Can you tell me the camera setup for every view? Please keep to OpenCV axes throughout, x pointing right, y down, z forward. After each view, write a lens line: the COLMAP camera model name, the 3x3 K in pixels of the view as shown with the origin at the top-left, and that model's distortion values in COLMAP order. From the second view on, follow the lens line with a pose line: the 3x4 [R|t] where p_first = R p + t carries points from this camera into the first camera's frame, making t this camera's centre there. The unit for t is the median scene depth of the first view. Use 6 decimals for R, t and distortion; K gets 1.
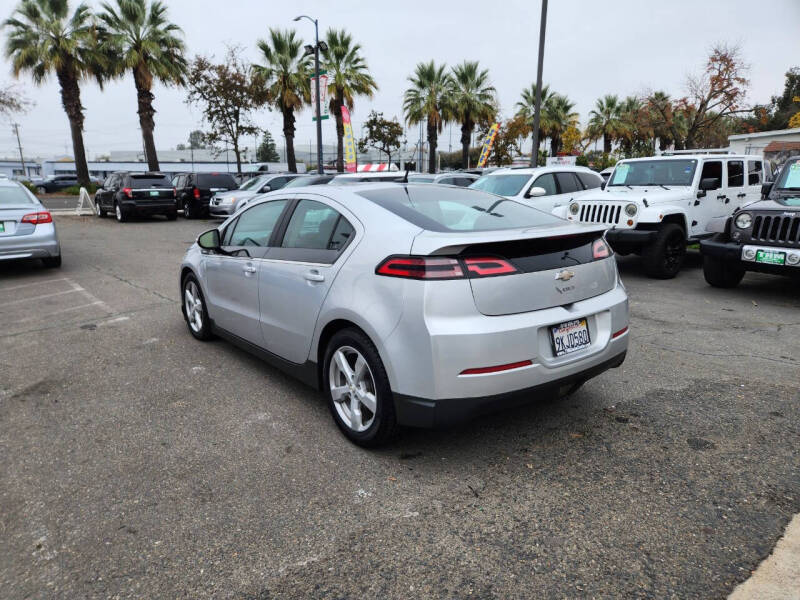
lens RADIAL K [[530.5, 0, 395.9], [0, 530.5, 305.1], [0, 0, 1]] dist [0.079196, -0.062562]
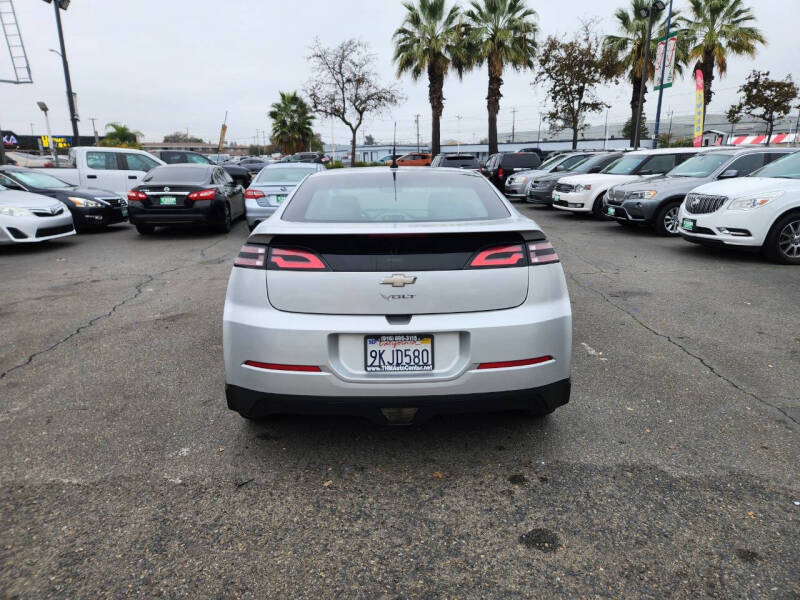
lens RADIAL K [[530.5, 0, 400.0], [0, 530.5, 291.6], [0, 0, 1]] dist [0.079196, -0.062562]
pose [[0.802492, 0.139171, -0.580205, 0.200643], [-0.130459, 0.989815, 0.056982, -0.021566], [0.582226, 0.029965, 0.812475, 0.077949]]
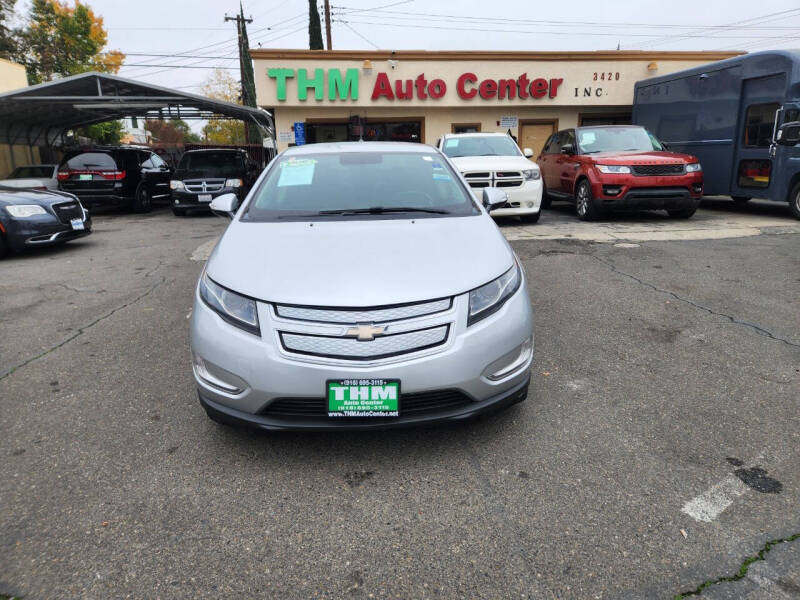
lens RADIAL K [[530.5, 0, 404.6], [0, 530.5, 295.3], [0, 0, 1]] dist [0.079196, -0.062562]
pose [[-0.832244, -0.115805, 0.542181, -0.275116], [0.149816, 0.894583, 0.421041, -0.142936], [-0.533784, 0.431636, -0.727162, 0.681476]]
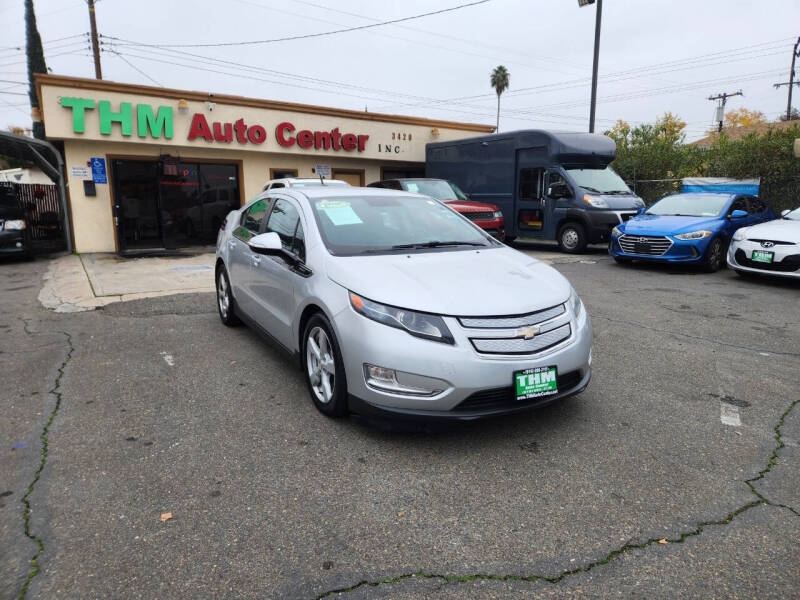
lens RADIAL K [[530.5, 0, 407.2], [0, 530.5, 295.0], [0, 0, 1]] dist [0.079196, -0.062562]
pose [[-0.992019, -0.016874, 0.124958, -0.129334], [0.033553, 0.919950, 0.390597, -0.169922], [-0.121546, 0.391672, -0.912041, 0.789071]]
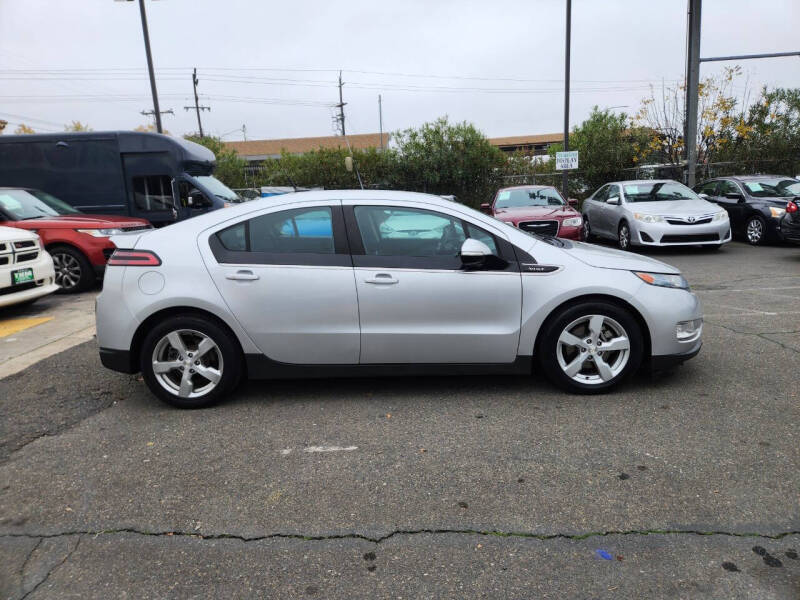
lens RADIAL K [[530.5, 0, 407.8], [0, 530.5, 293.7], [0, 0, 1]] dist [0.079196, -0.062562]
pose [[-0.625001, 0.174828, -0.760795, 0.257437], [-0.124180, 0.939921, 0.318005, -0.138500], [0.770684, 0.293229, -0.565742, 0.625150]]
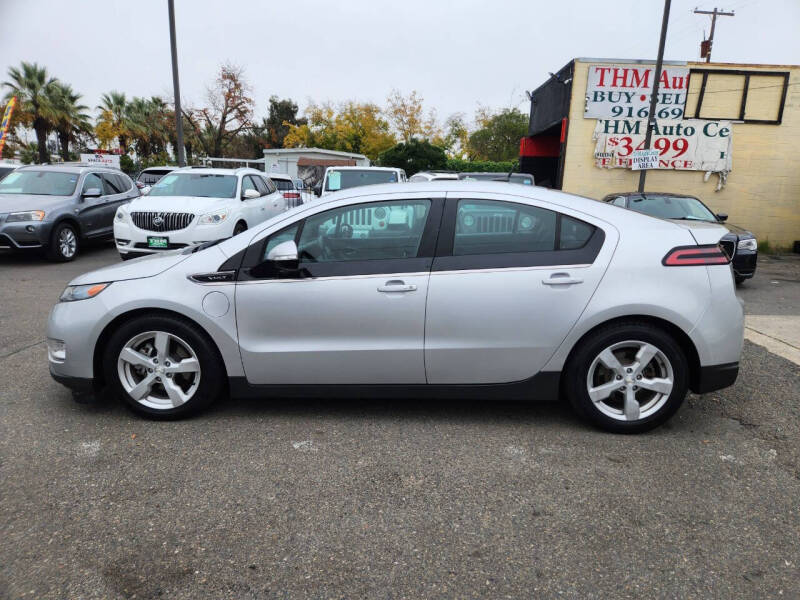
lens RADIAL K [[530.9, 0, 412.9], [0, 530.9, 309.7], [0, 0, 1]] dist [0.078056, -0.062067]
pose [[0.634244, -0.147390, 0.758954, -0.291407], [0.147937, 0.986658, 0.067982, -0.029146], [-0.758847, 0.069160, 0.647586, 0.166598]]
